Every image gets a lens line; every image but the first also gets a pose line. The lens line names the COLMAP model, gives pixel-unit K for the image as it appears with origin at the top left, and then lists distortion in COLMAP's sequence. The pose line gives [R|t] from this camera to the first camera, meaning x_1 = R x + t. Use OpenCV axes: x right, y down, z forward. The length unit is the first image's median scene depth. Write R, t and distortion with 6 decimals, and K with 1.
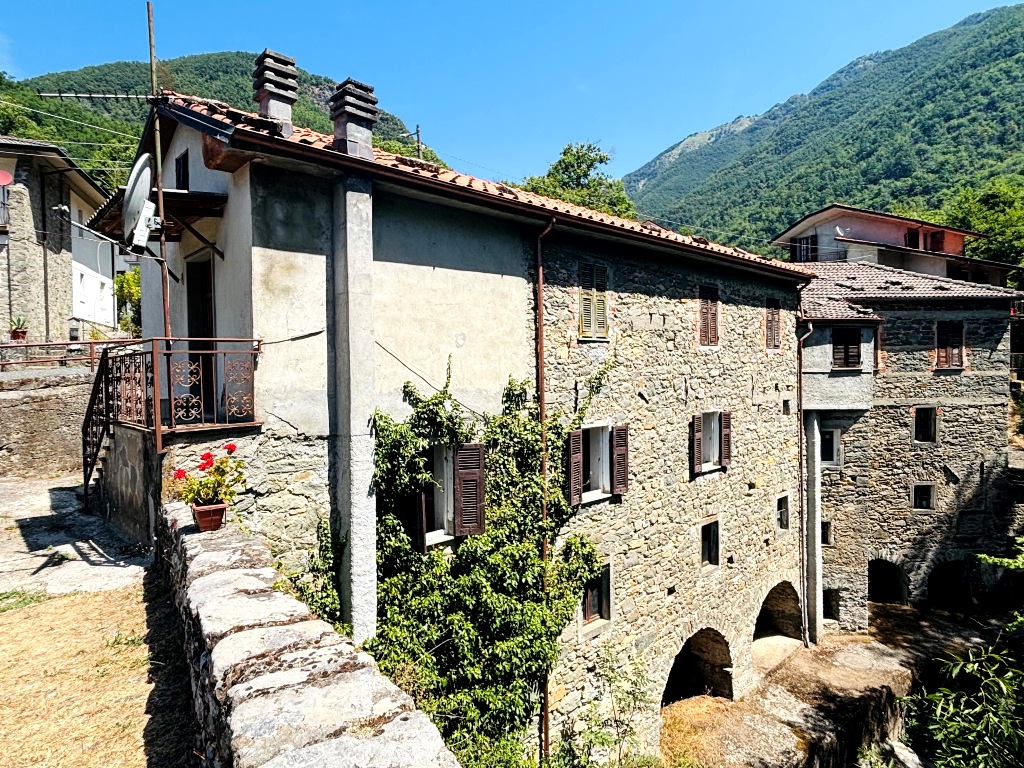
lens RADIAL K [[605.0, 0, 509.5], [0, 605.0, 389.4], [0, 0, 1]] dist [-0.004548, 0.000388]
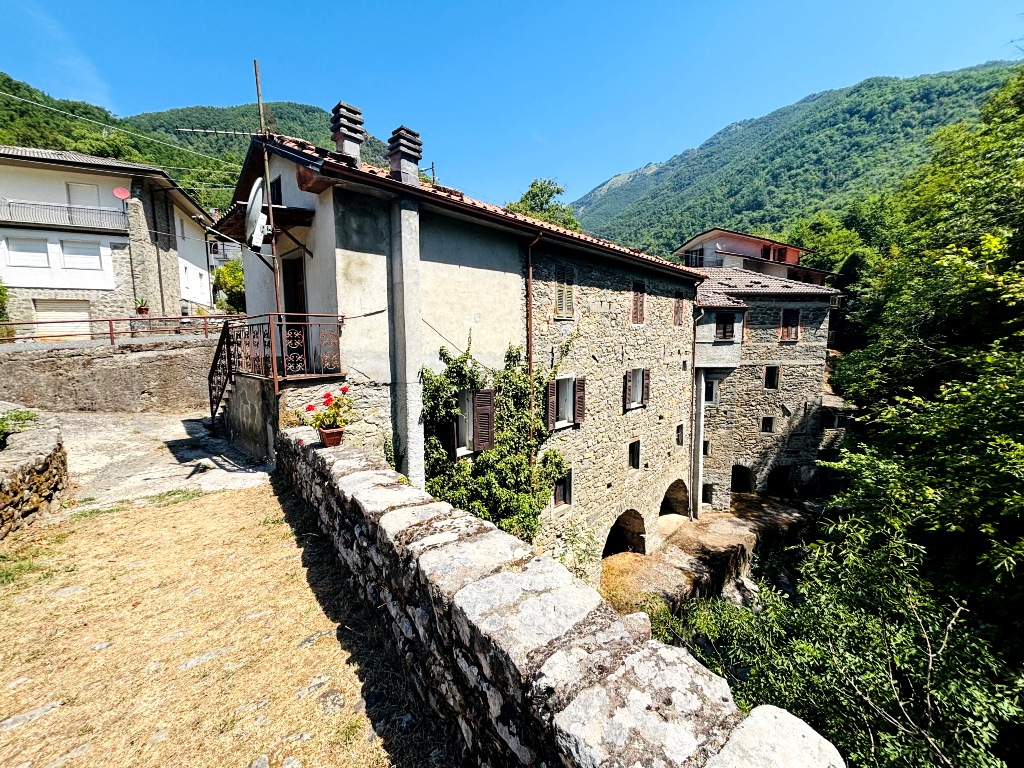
lens RADIAL K [[412.7, 0, 511.1], [0, 412.7, 385.8], [0, 0, 1]] dist [-0.001315, 0.001434]
pose [[0.998531, 0.001900, 0.054152, -0.044779], [-0.006159, 0.996889, 0.078580, 0.002667], [-0.053834, -0.078798, 0.995436, -0.001791]]
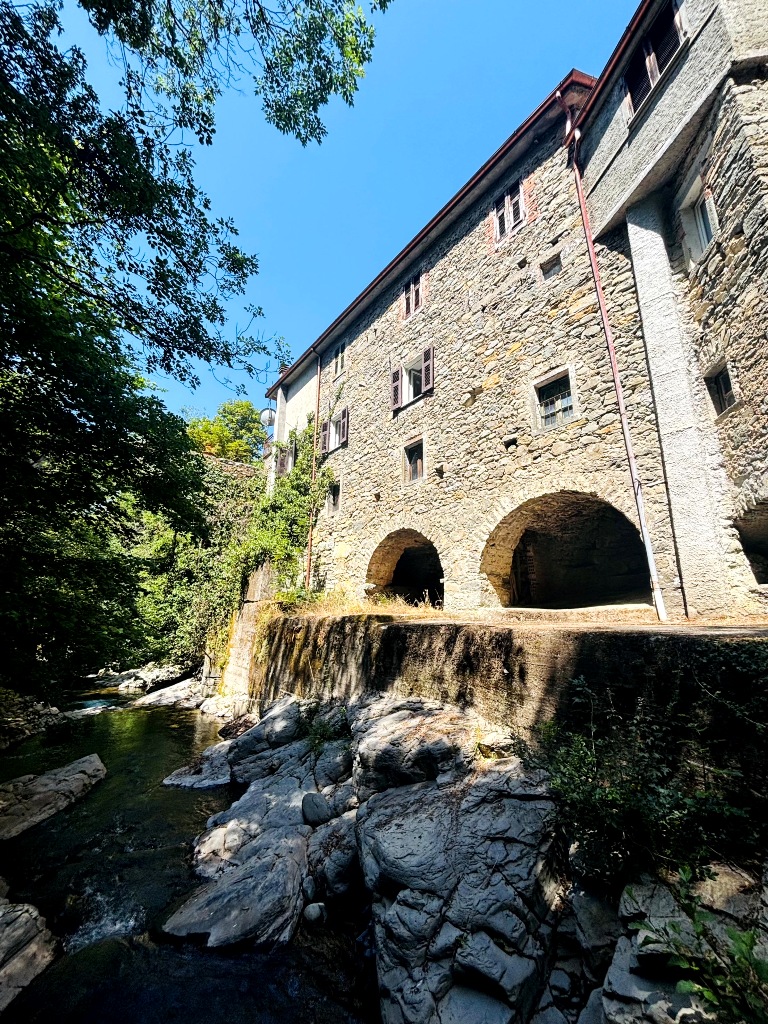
lens RADIAL K [[412.7, 0, 386.0], [0, 412.7, 510.8], [0, 0, 1]] dist [-0.001315, 0.001434]
pose [[-0.101381, -0.229369, -0.968045, 1.436185], [-0.027301, 0.973334, -0.227763, 0.708186], [0.994473, 0.003338, -0.104939, 1.357958]]
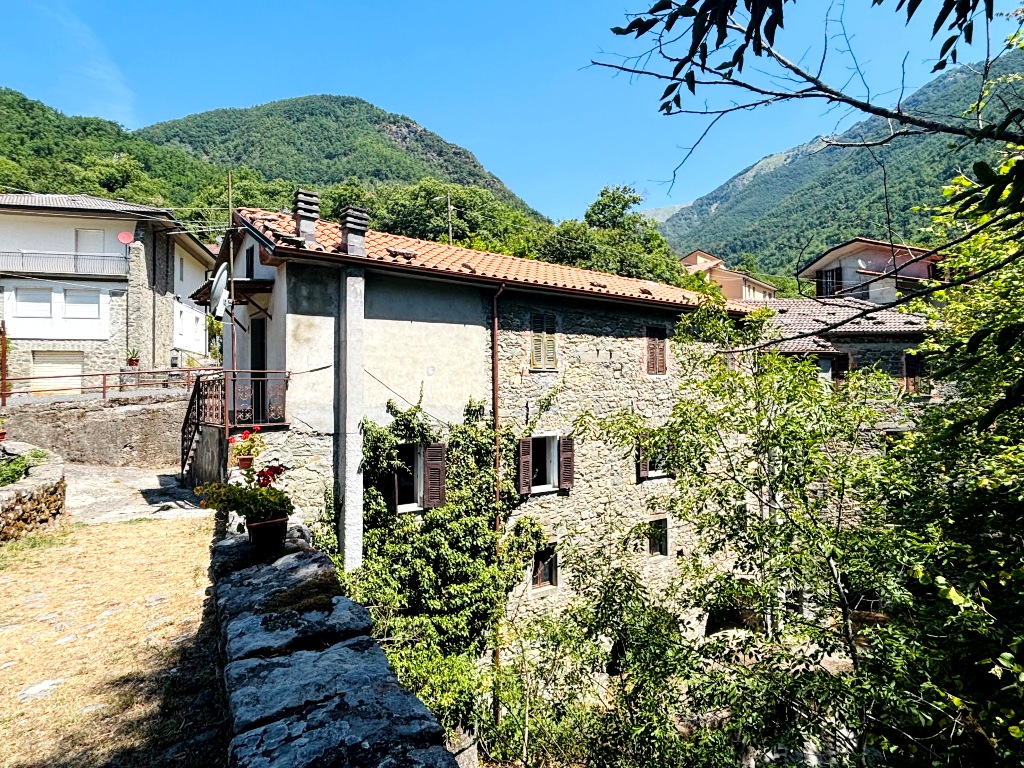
lens RADIAL K [[605.0, 0, 511.9], [0, 605.0, 389.6], [0, 0, 1]] dist [-0.004548, 0.000388]
pose [[0.994076, 0.007682, -0.108418, 0.221602], [-0.012138, 0.999106, -0.040497, 0.015297], [0.108010, 0.041573, 0.993280, -0.336103]]
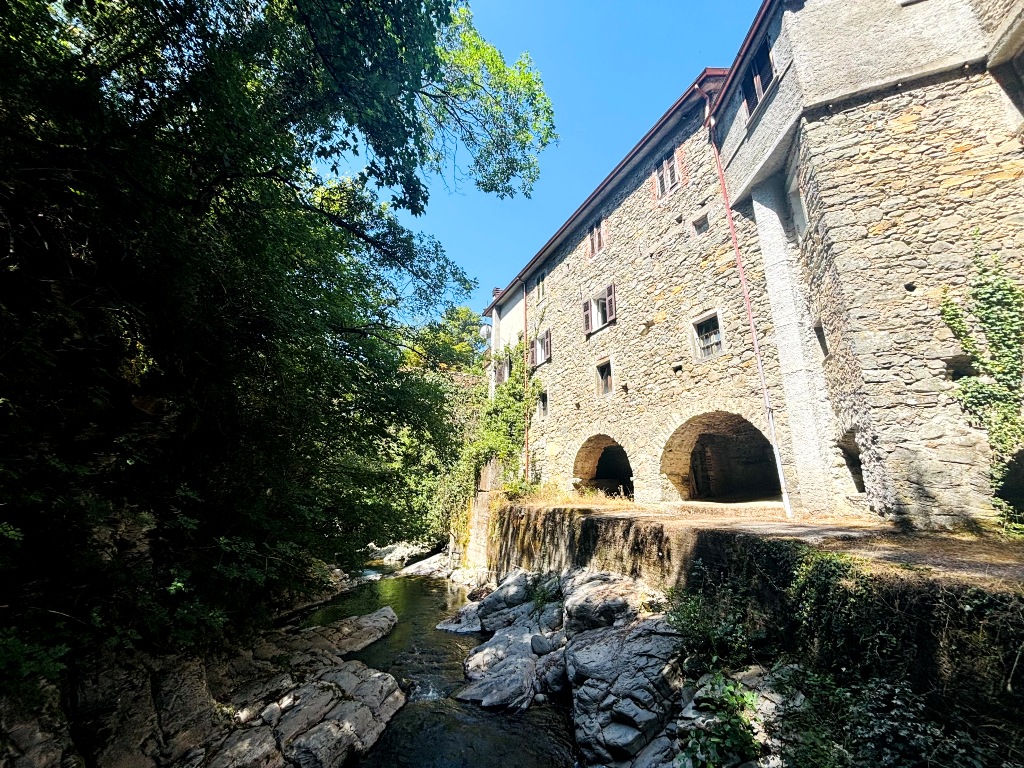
lens RADIAL K [[412.7, 0, 514.1], [0, 412.7, 379.7], [0, 0, 1]] dist [-0.001315, 0.001434]
pose [[-0.320628, -0.228435, -0.919247, 1.716637], [-0.008963, 0.971172, -0.238212, 0.656584], [0.947163, -0.068138, -0.313432, 1.453901]]
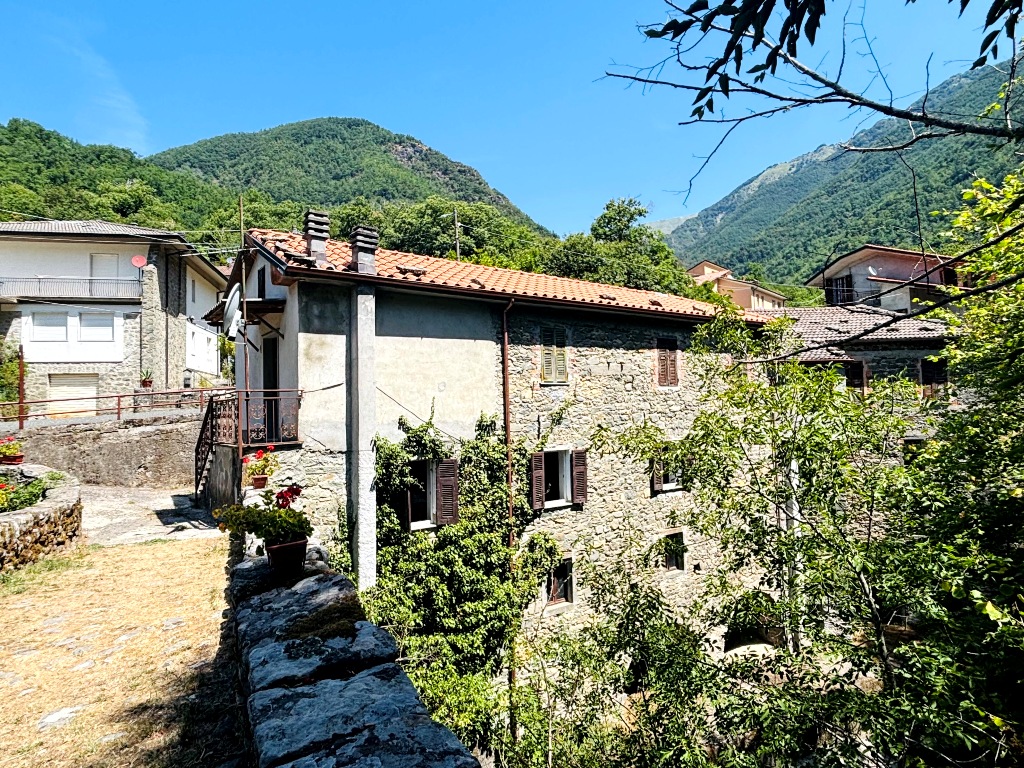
lens RADIAL K [[605.0, 0, 507.8], [0, 605.0, 389.3], [0, 0, 1]] dist [-0.004548, 0.000388]
pose [[0.991534, -0.013052, -0.129187, 0.215502], [0.004721, 0.997901, -0.064587, 0.014440], [0.129759, 0.063430, 0.989515, -0.331478]]
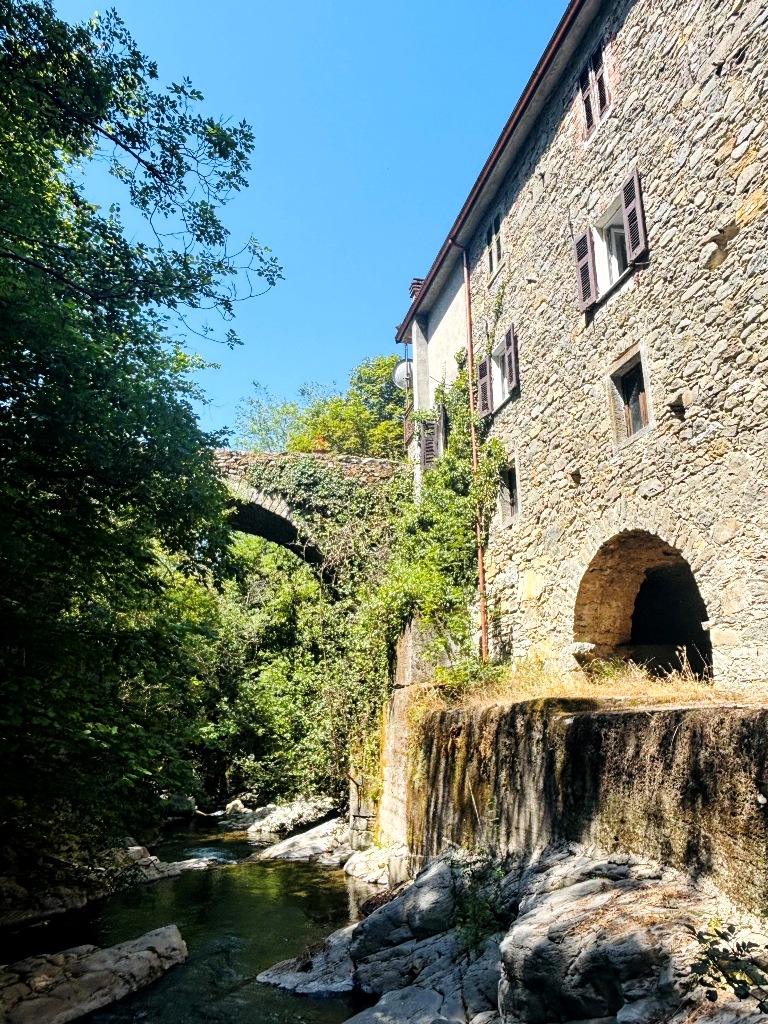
lens RADIAL K [[733.4, 0, 386.8], [0, 733.4, 507.6], [0, 0, 1]] dist [0.051078, -0.077269]
pose [[-0.492615, -0.210825, -0.844324, 1.388329], [0.010936, 0.968636, -0.248245, 0.720054], [0.870179, -0.131522, -0.474859, 1.482861]]
